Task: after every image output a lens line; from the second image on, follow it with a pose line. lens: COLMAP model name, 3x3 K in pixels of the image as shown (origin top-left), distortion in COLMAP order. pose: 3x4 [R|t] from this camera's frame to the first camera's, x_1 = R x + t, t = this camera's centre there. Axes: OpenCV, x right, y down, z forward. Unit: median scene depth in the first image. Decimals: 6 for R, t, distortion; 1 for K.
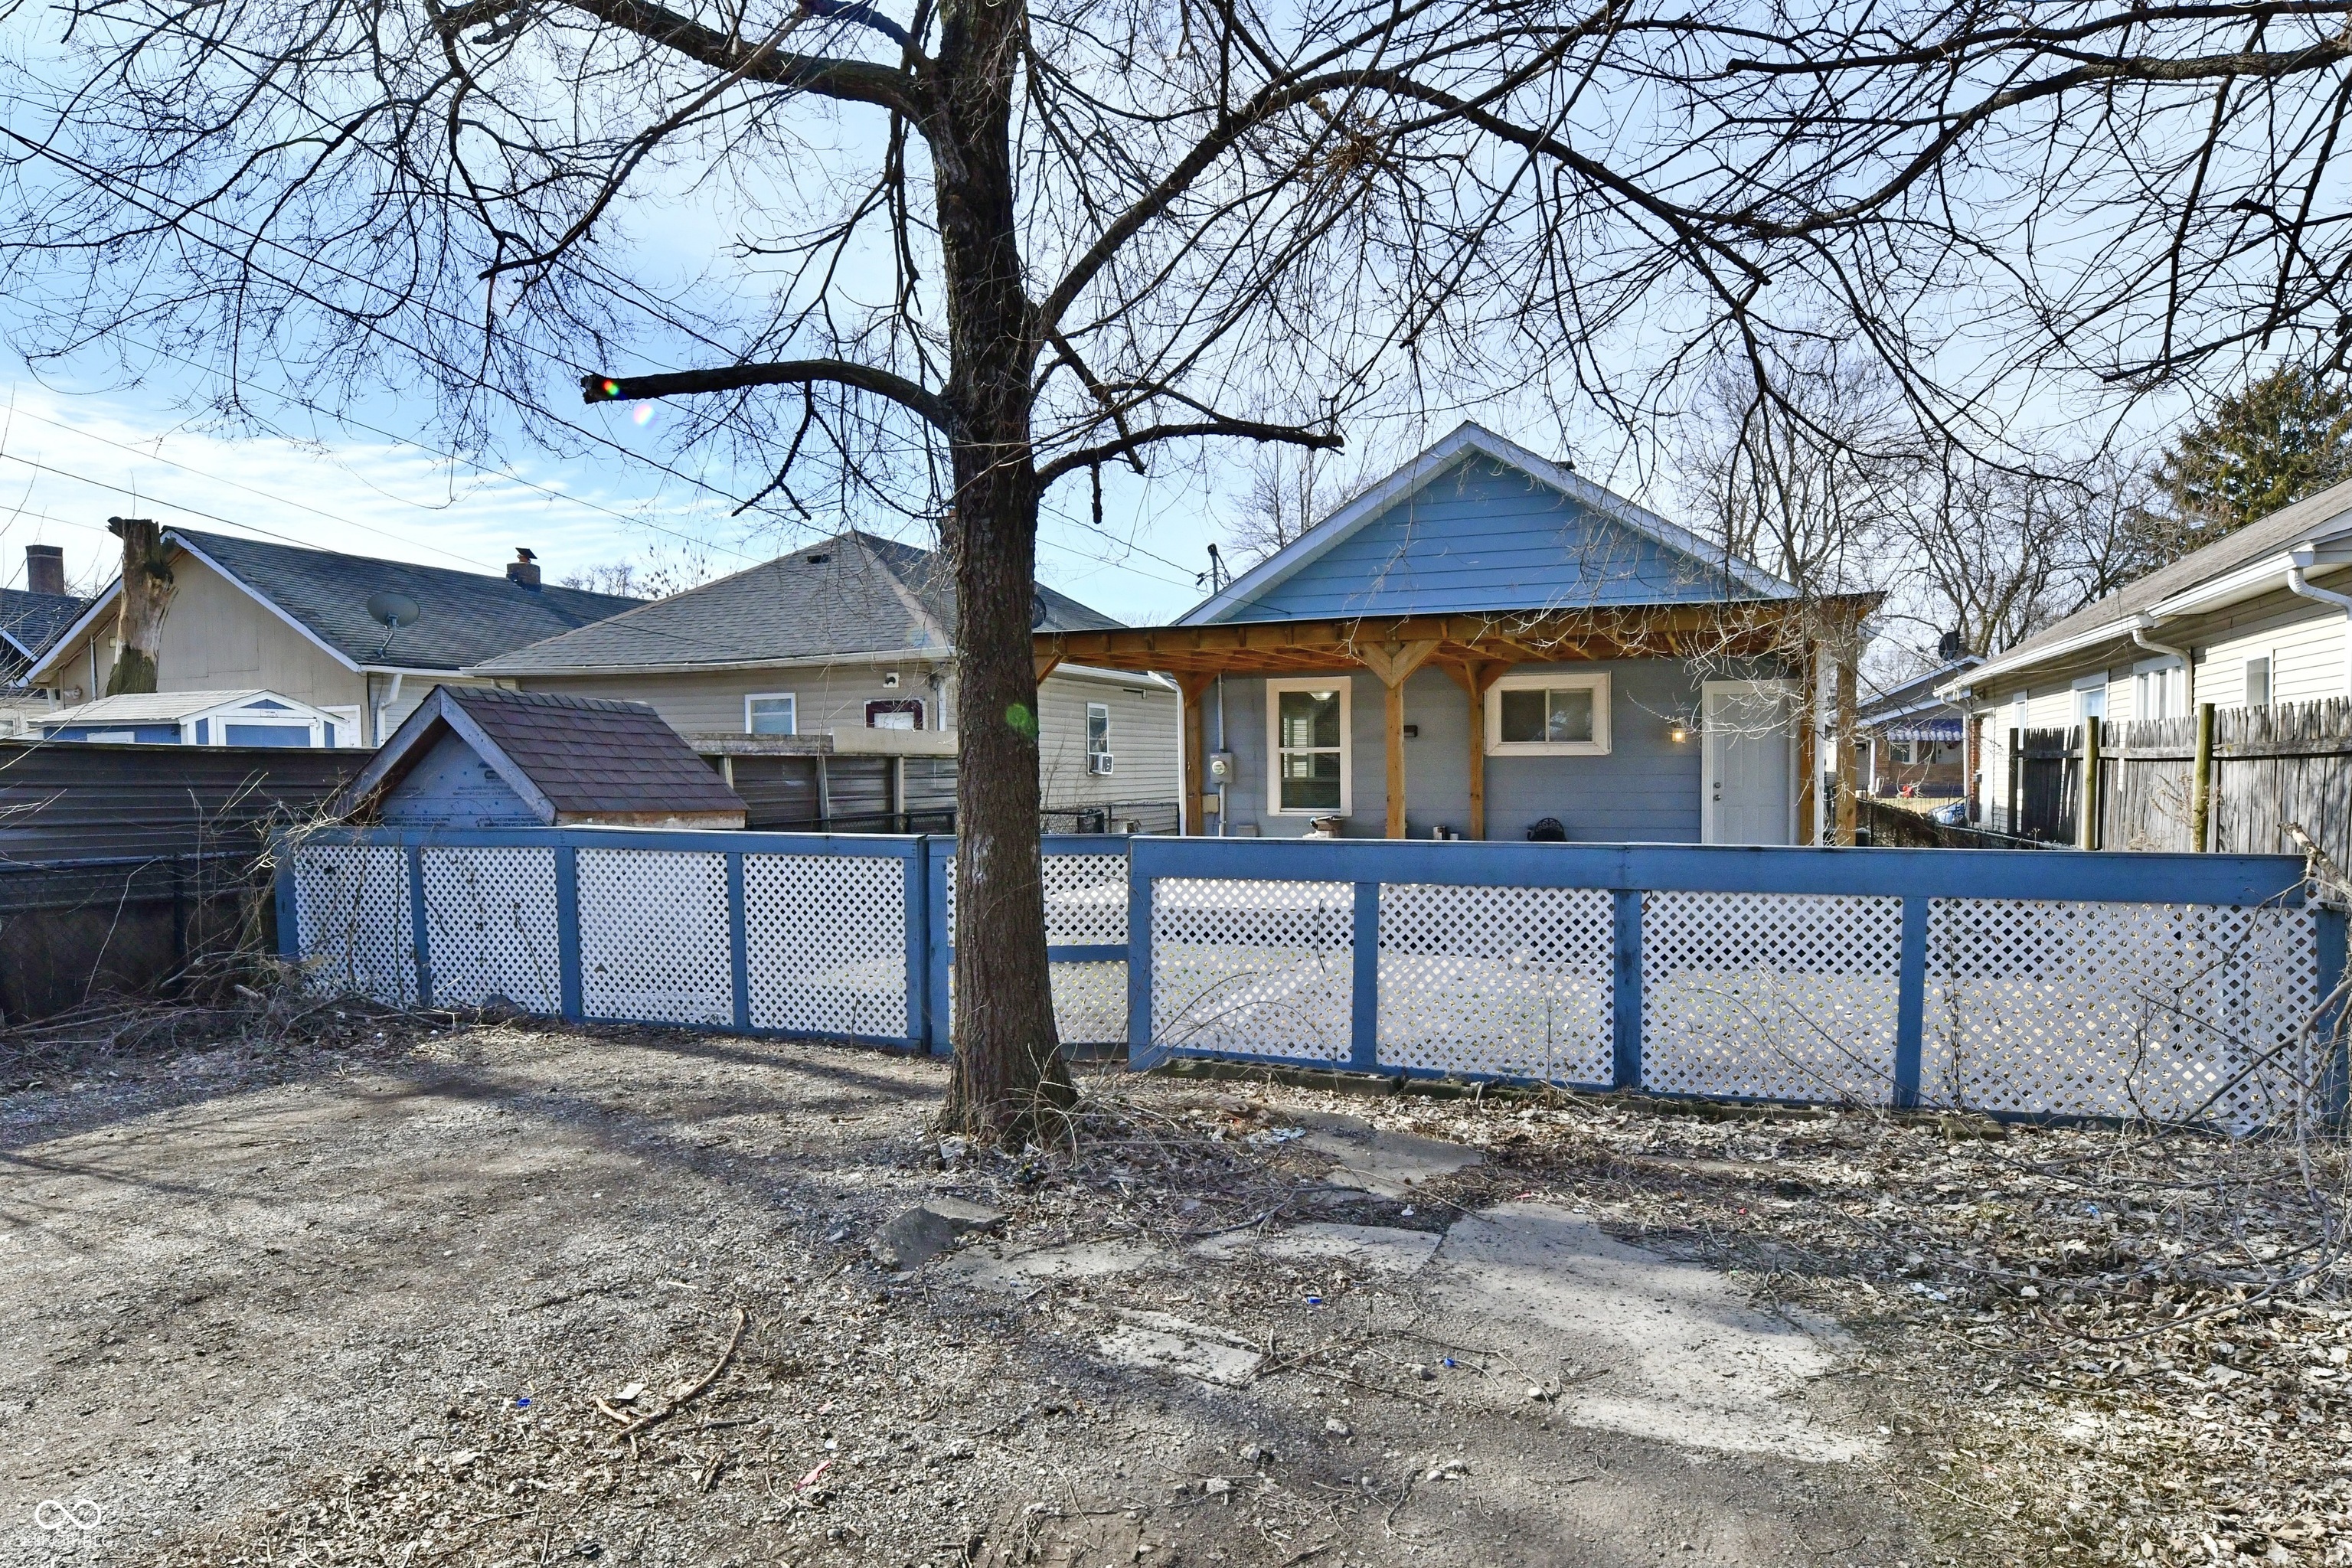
lens RADIAL K [[1434.2, 0, 1157.9], [0, 1434.2, 826.8], [0, 0, 1]] dist [0.002124, -0.004541]
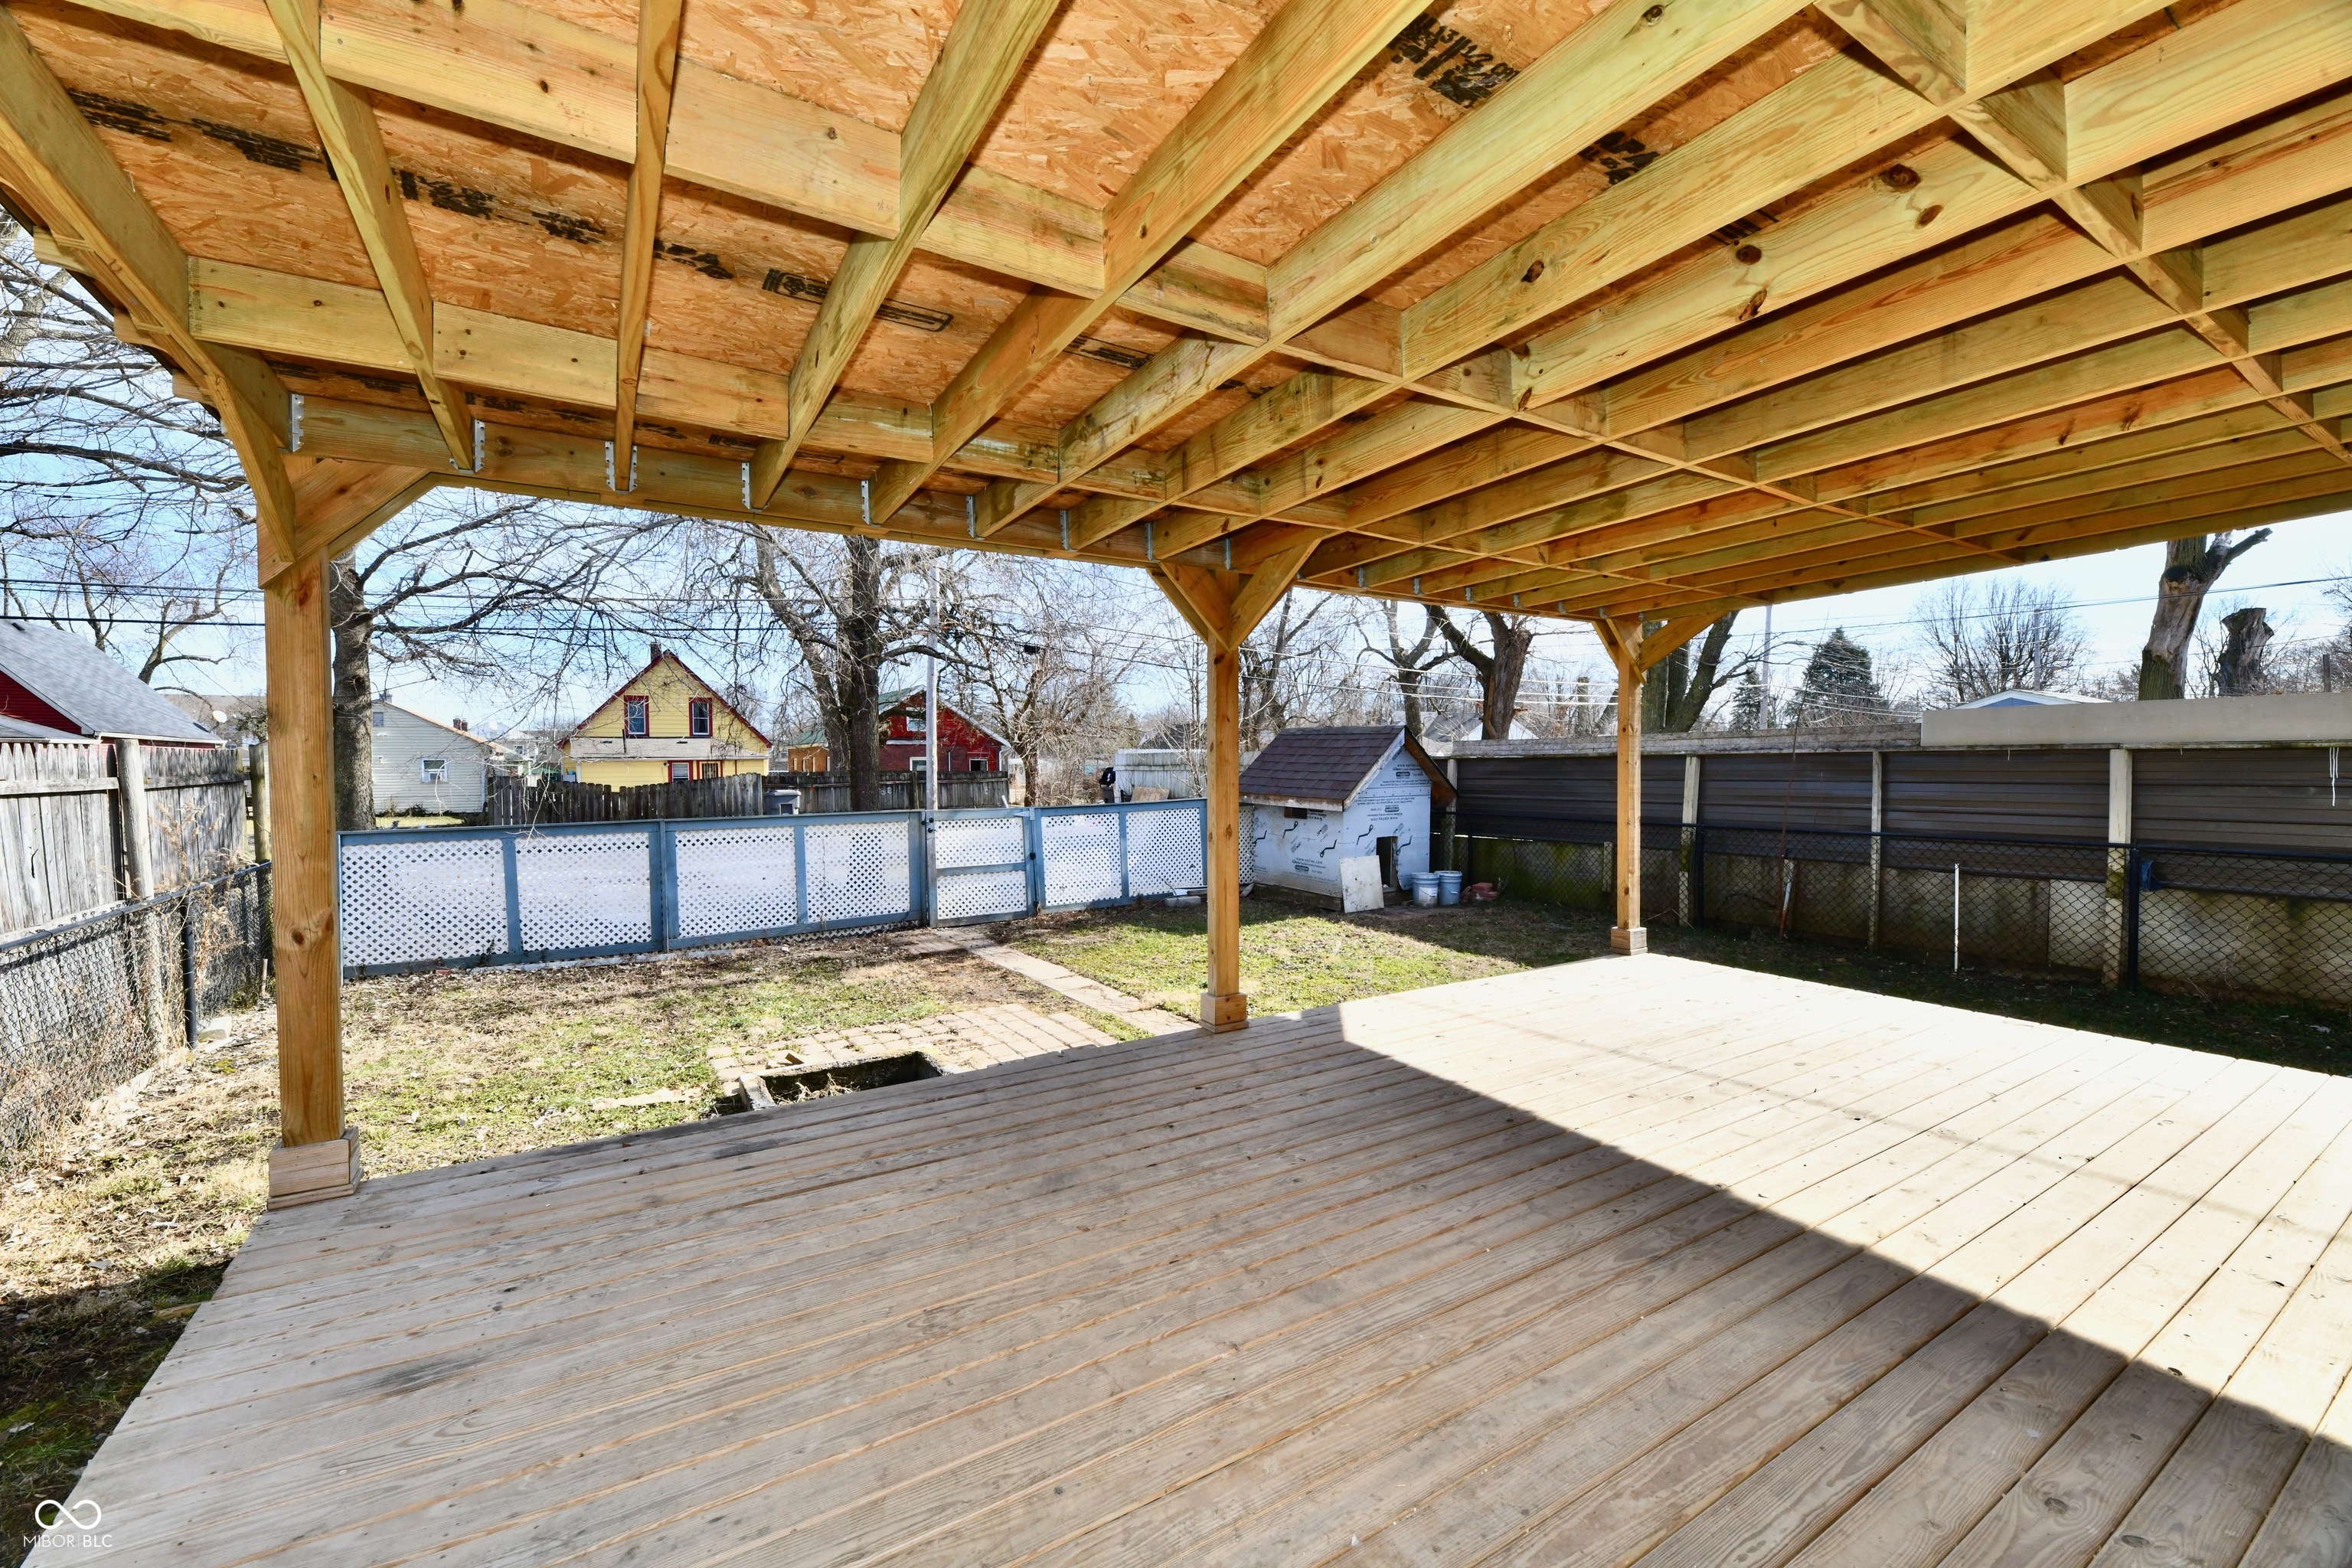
lens RADIAL K [[960.4, 0, 1173.9], [0, 960.4, 789.3], [0, 0, 1]] dist [-0.000556, -0.002924]
pose [[-0.608661, 0.032601, -0.792760, 0.668106], [-0.017582, 0.998356, 0.054555, -0.082813], [0.793235, 0.047144, -0.607087, 1.665179]]
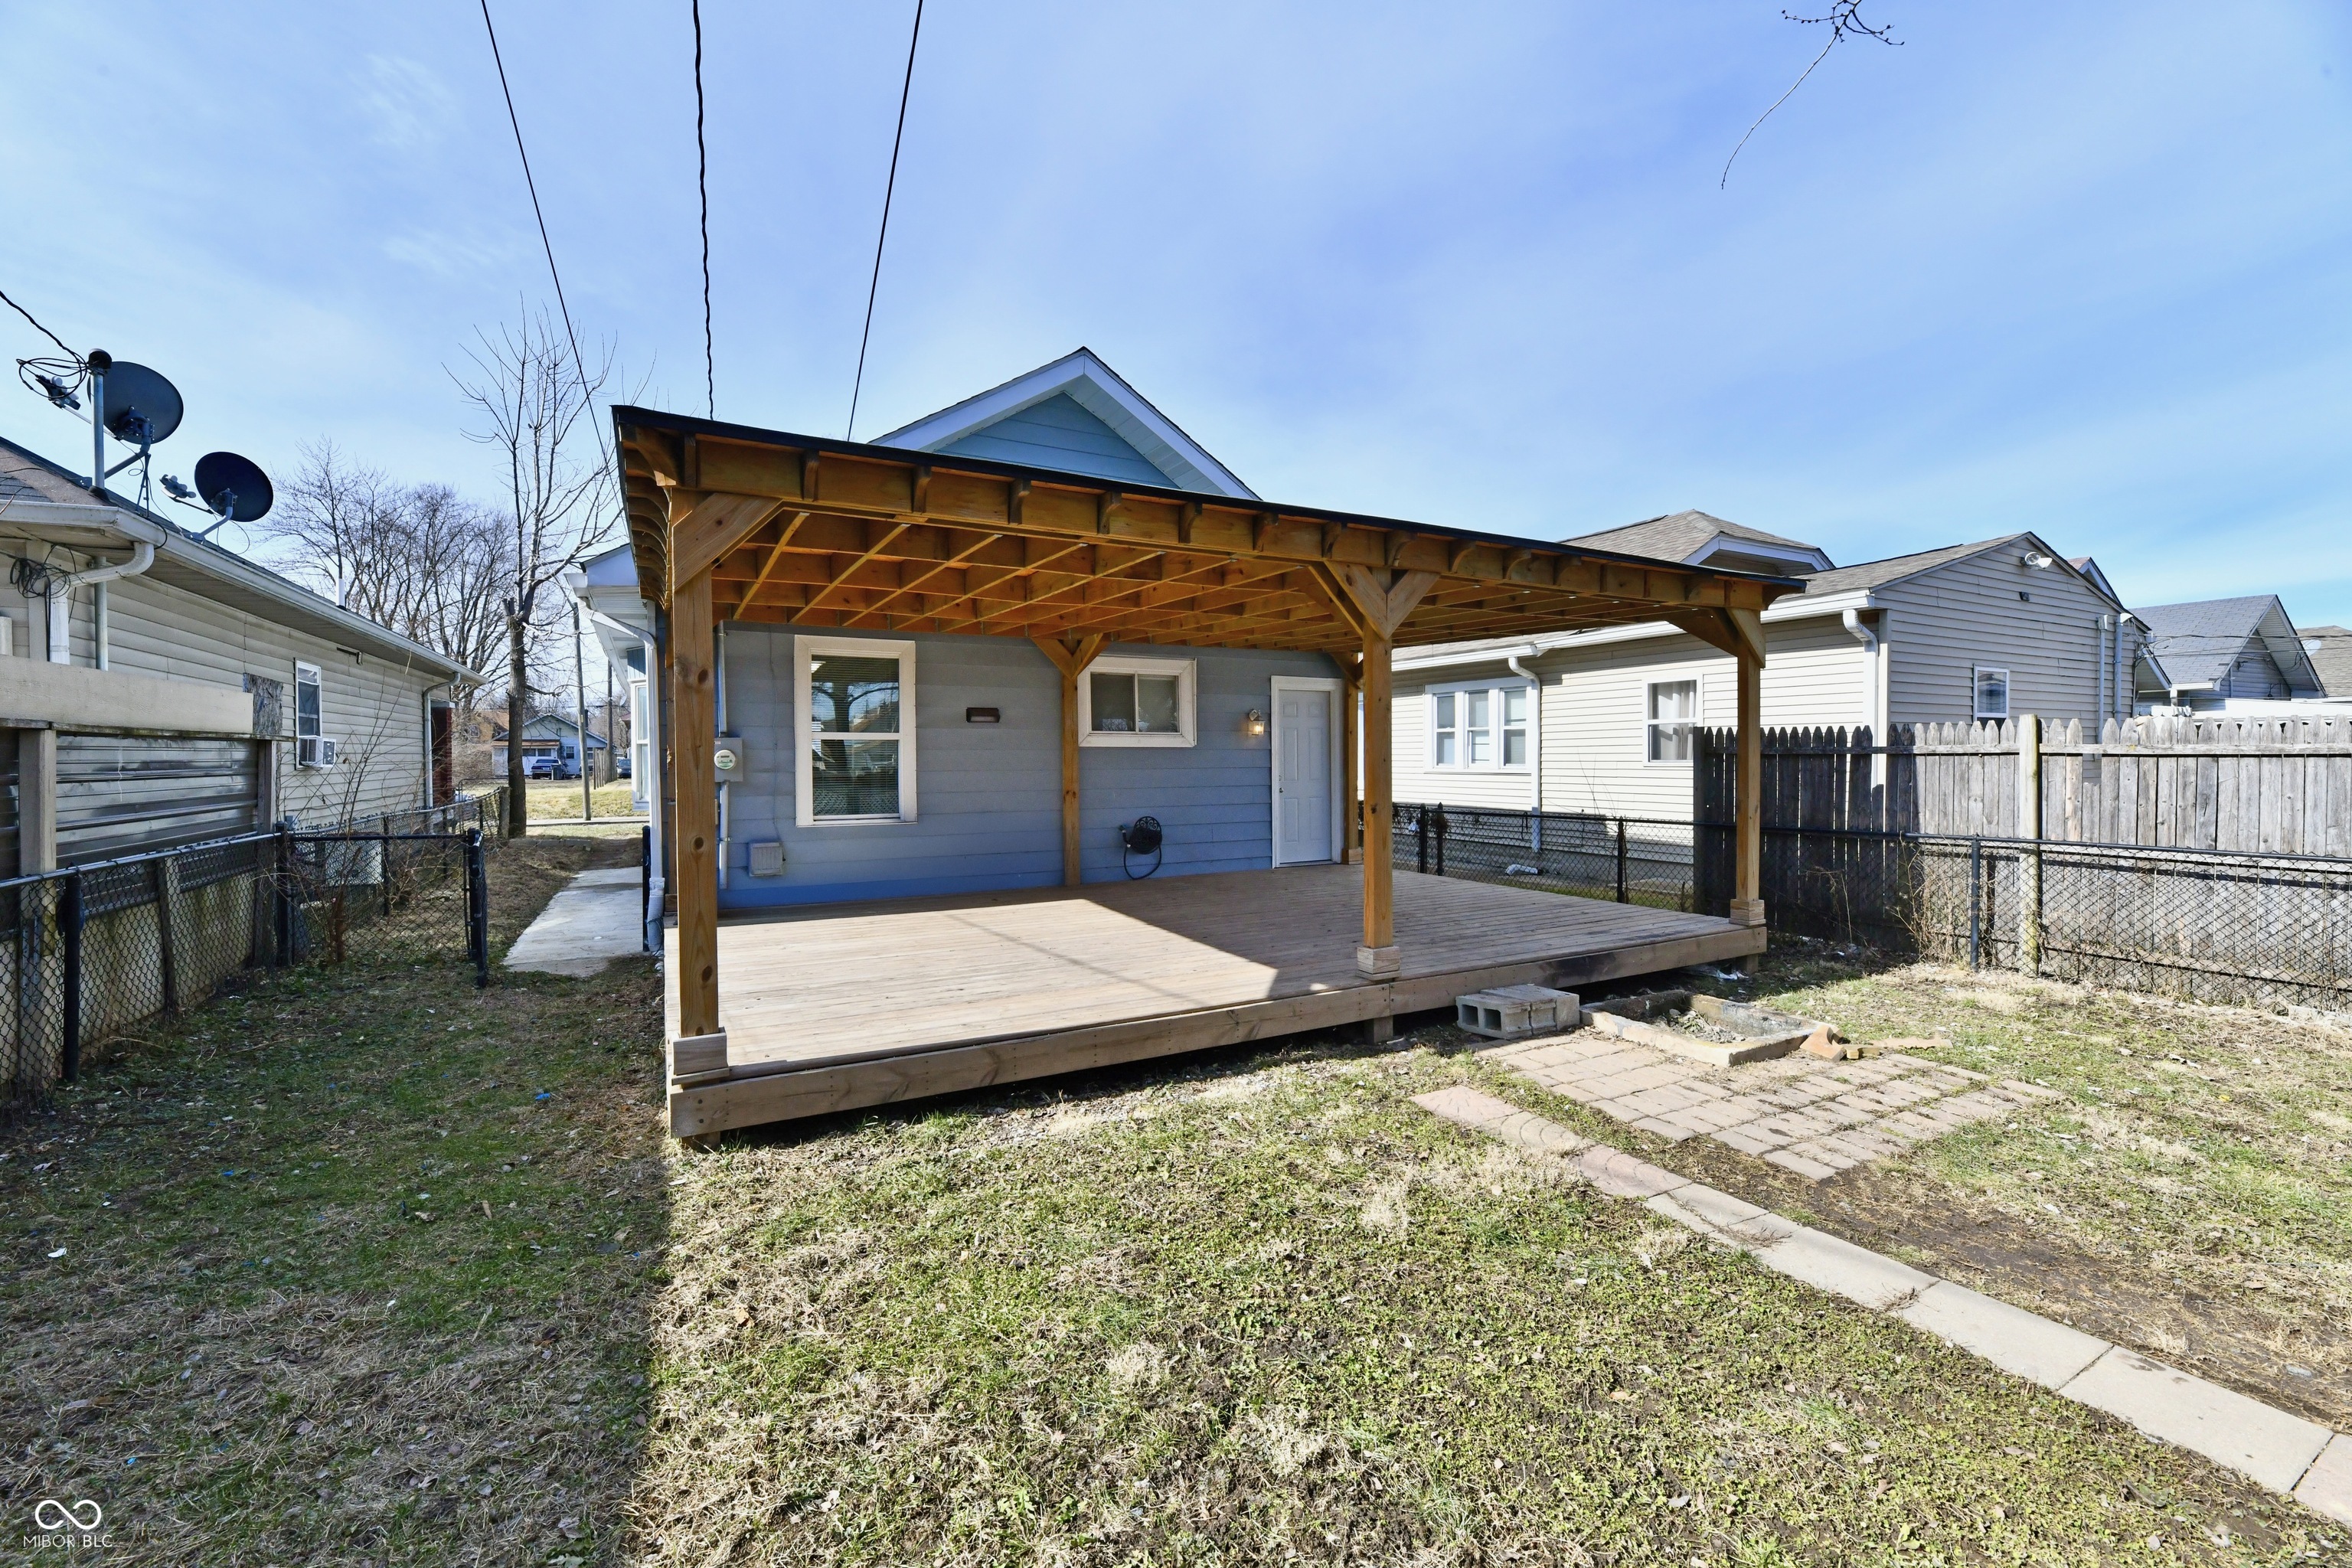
lens RADIAL K [[960.4, 0, 1168.5], [0, 960.4, 770.5], [0, 0, 1]] dist [-0.000556, -0.002924]
pose [[0.655132, -0.005492, 0.755494, -0.313992], [0.027626, 0.999479, -0.016690, -0.043618], [-0.755009, 0.031805, 0.654943, 1.064465]]
